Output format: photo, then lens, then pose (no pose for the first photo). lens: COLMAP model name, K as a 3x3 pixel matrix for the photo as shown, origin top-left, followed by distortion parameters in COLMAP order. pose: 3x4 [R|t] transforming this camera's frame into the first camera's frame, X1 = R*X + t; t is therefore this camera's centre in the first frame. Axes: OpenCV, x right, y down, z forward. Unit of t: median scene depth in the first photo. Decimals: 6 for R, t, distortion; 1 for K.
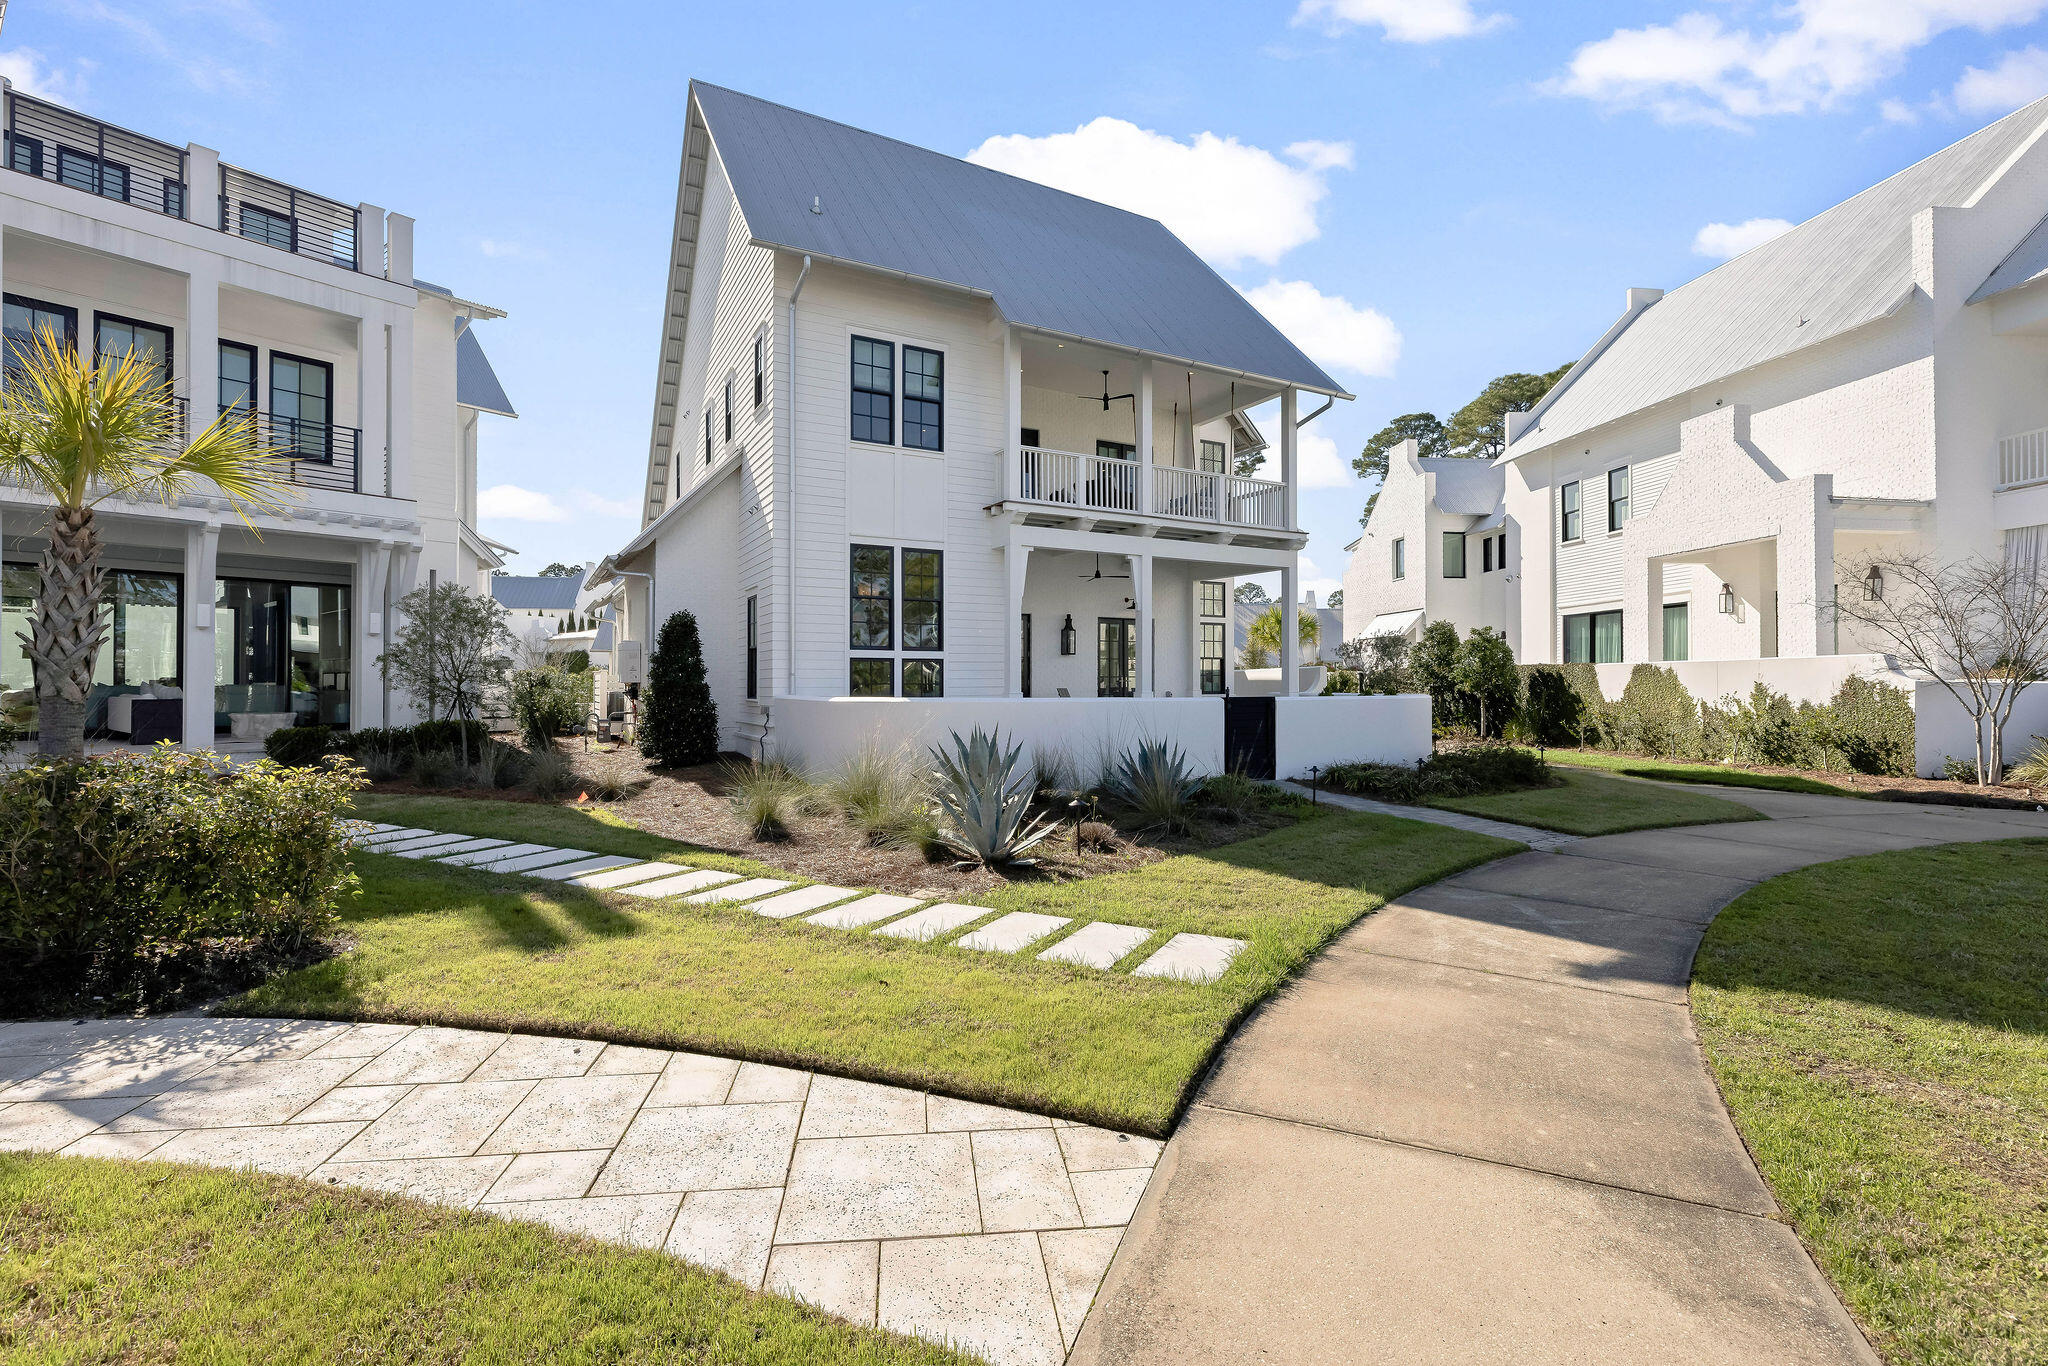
lens RADIAL K [[920.5, 0, 1020.9], [0, 920.5, 681.4], [0, 0, 1]] dist [0.007567, 0.000097]
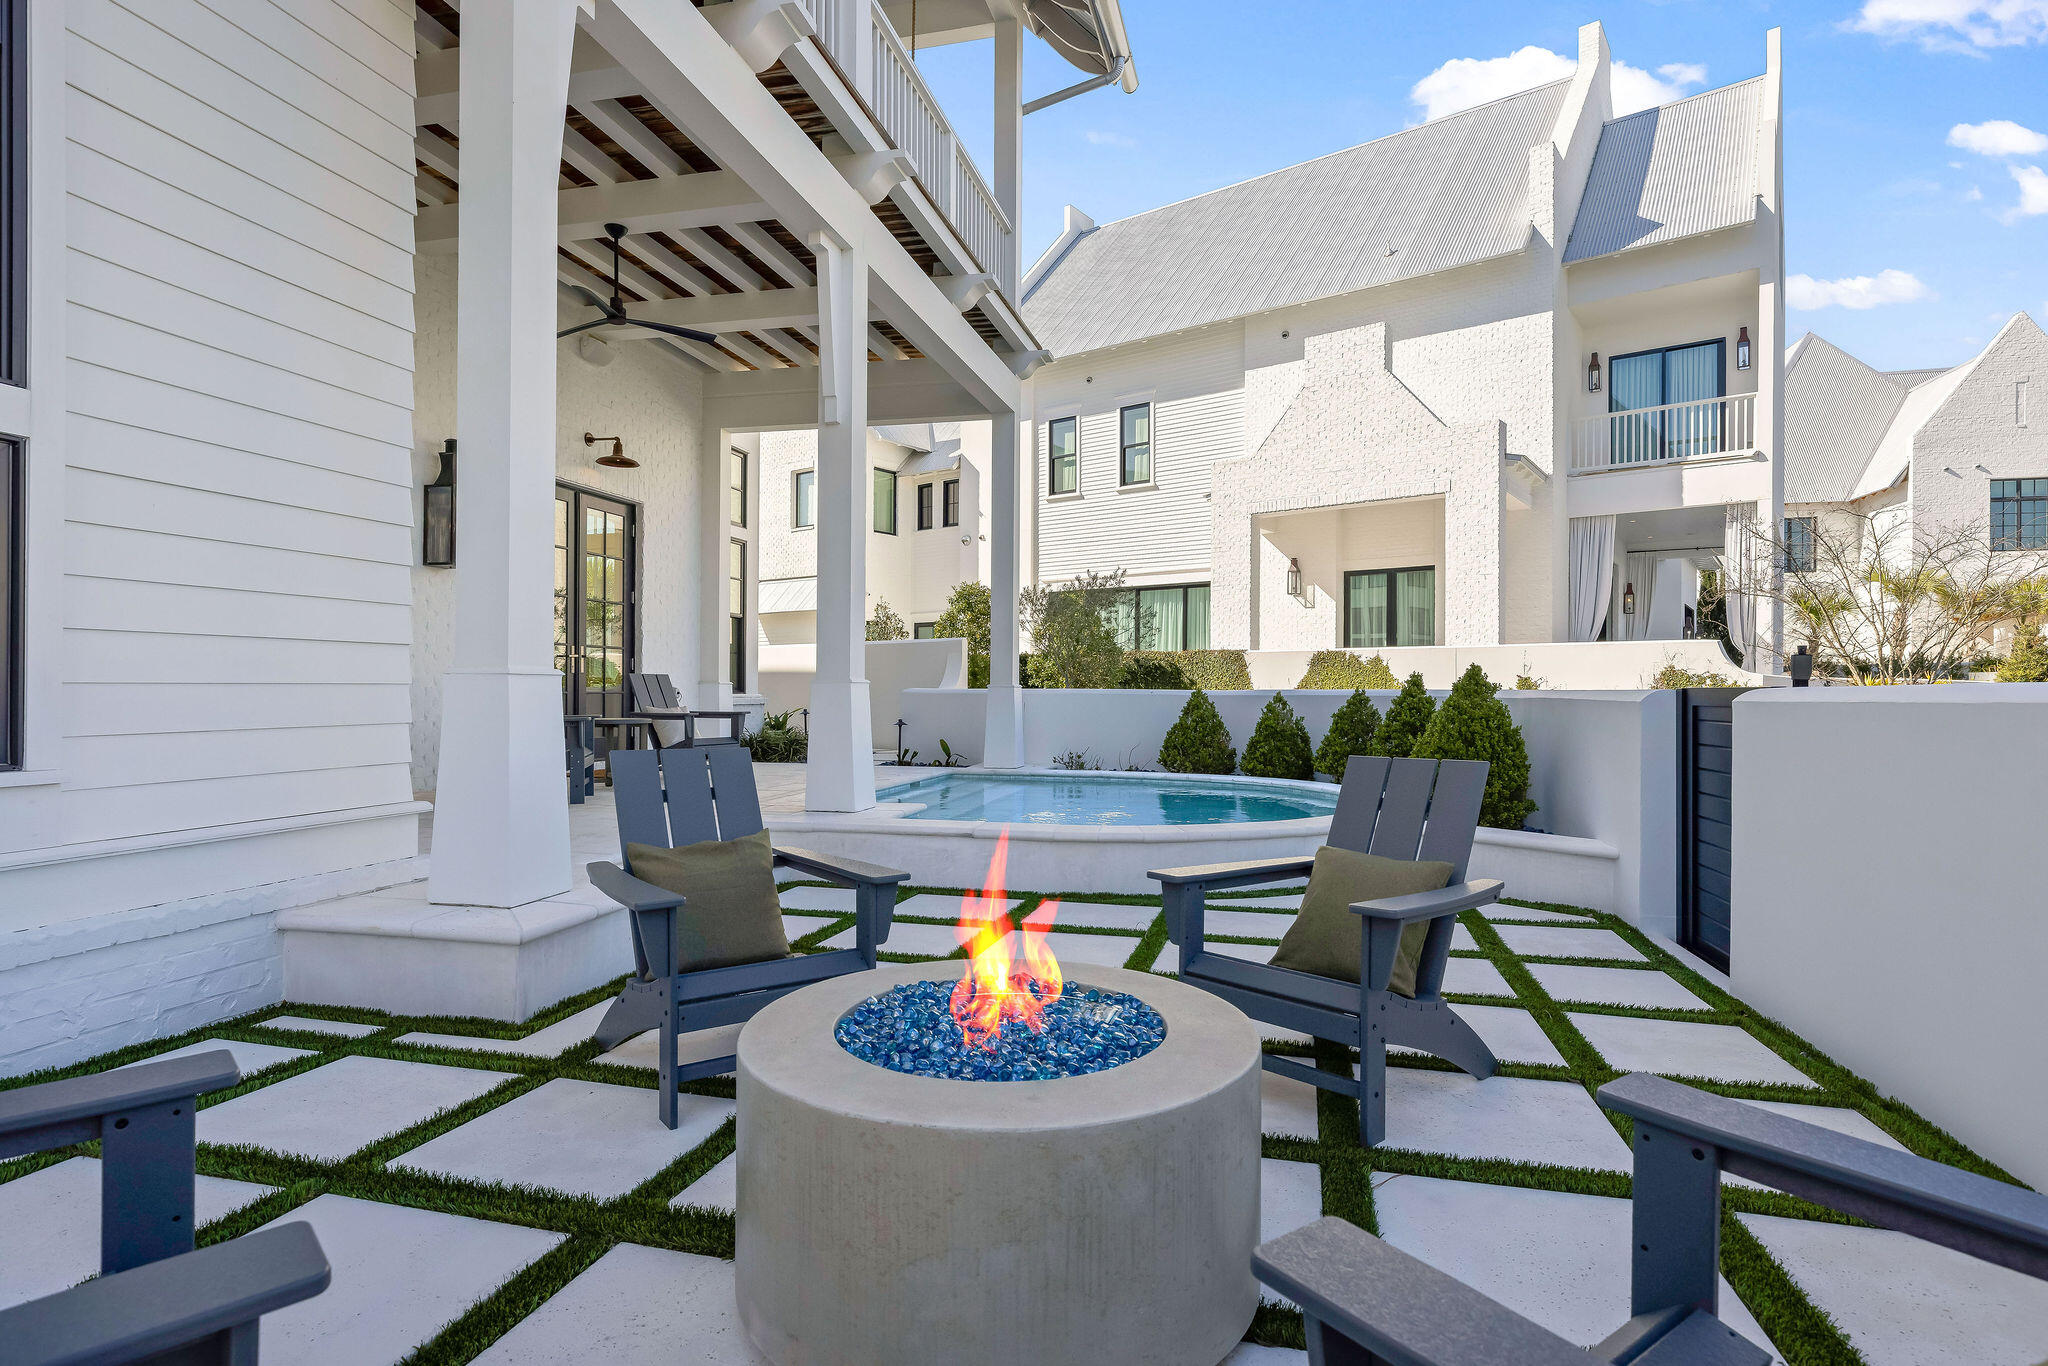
lens RADIAL K [[1056.6, 0, 1024.5], [0, 1056.6, 685.1], [0, 0, 1]] dist [0.002542, 0.000103]
pose [[0.691265, 0.010201, 0.722530, -0.066632], [-0.010878, 0.999934, -0.003709, 0.011045], [-0.722520, -0.005296, 0.691330, 0.492456]]
